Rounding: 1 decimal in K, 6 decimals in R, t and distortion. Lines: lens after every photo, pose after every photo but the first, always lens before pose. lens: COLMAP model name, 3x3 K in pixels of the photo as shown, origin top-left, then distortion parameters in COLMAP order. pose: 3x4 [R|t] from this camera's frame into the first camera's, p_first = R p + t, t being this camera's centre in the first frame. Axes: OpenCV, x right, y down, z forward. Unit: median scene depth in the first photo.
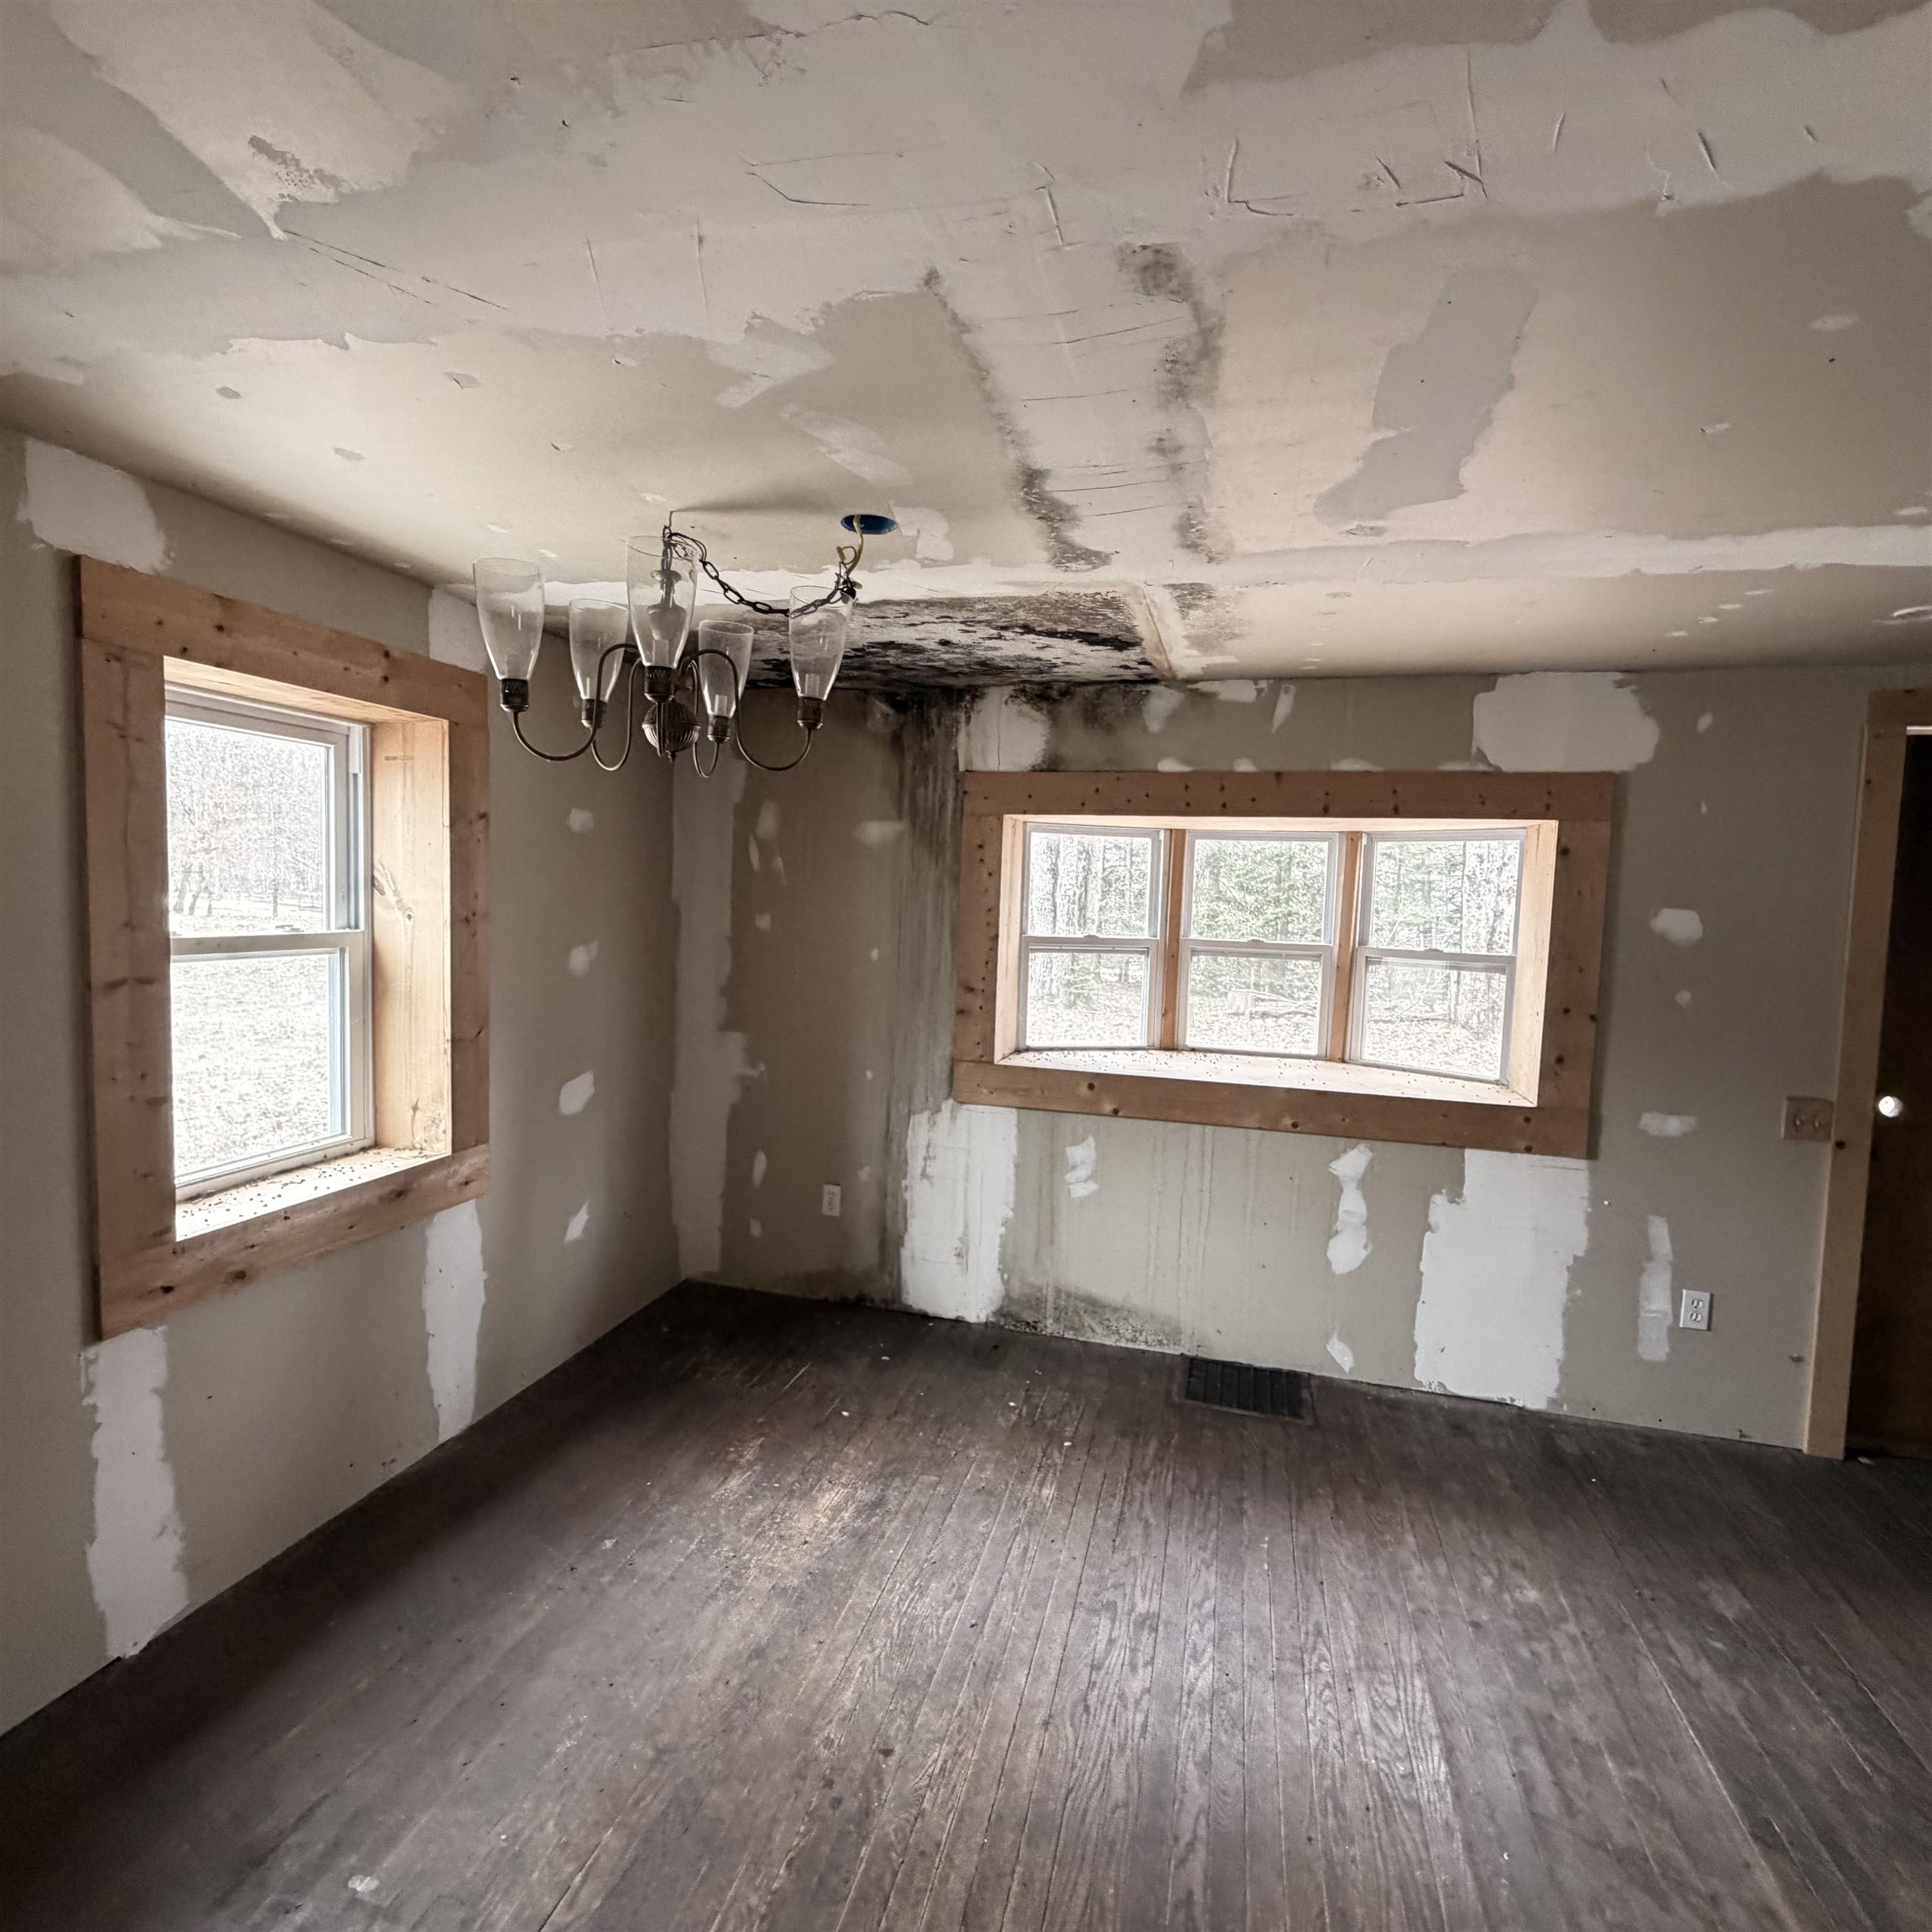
lens RADIAL K [[1032.1, 0, 959.4], [0, 1032.1, 966.2], [0, 0, 1]] dist [0.000968, 0.000470]
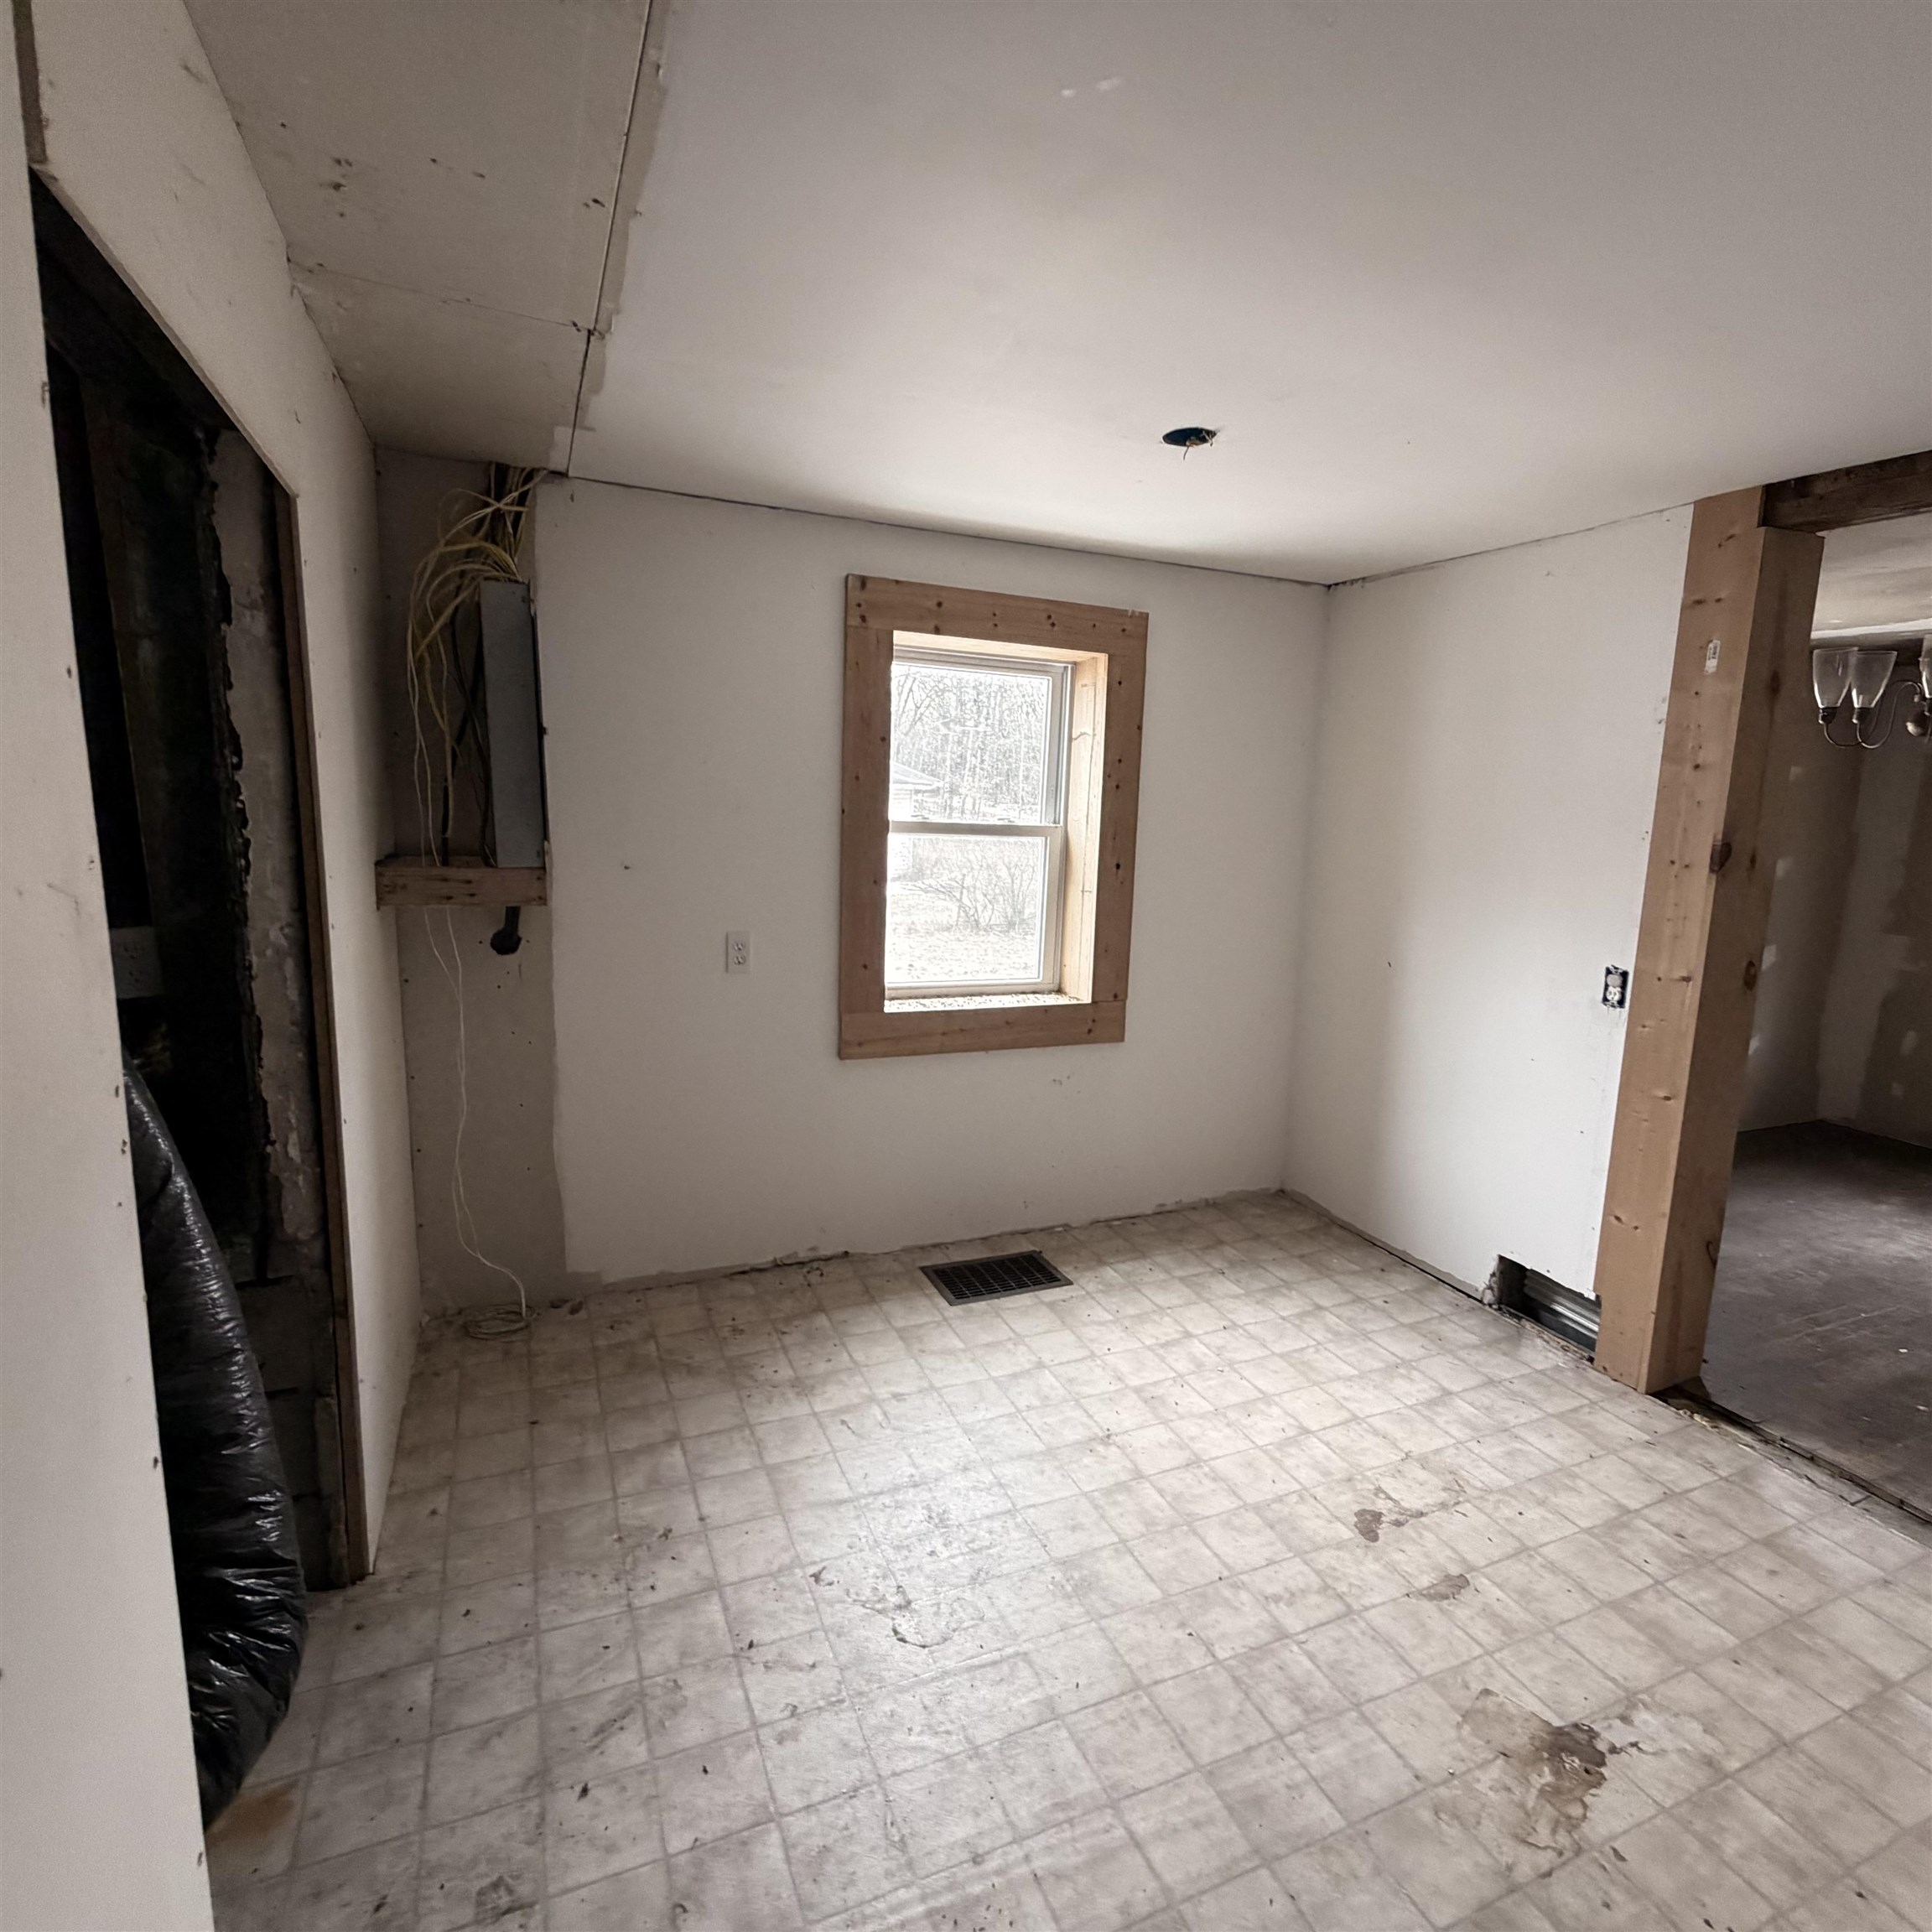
lens RADIAL K [[1027.4, 0, 955.8], [0, 1027.4, 967.7], [0, 0, 1]] dist [0.004900, 0.000007]
pose [[0.621267, 0.107989, -0.776122, 0.056318], [-0.066765, 0.994152, 0.084882, 0.082636], [0.780750, -0.000917, 0.624843, -0.776817]]
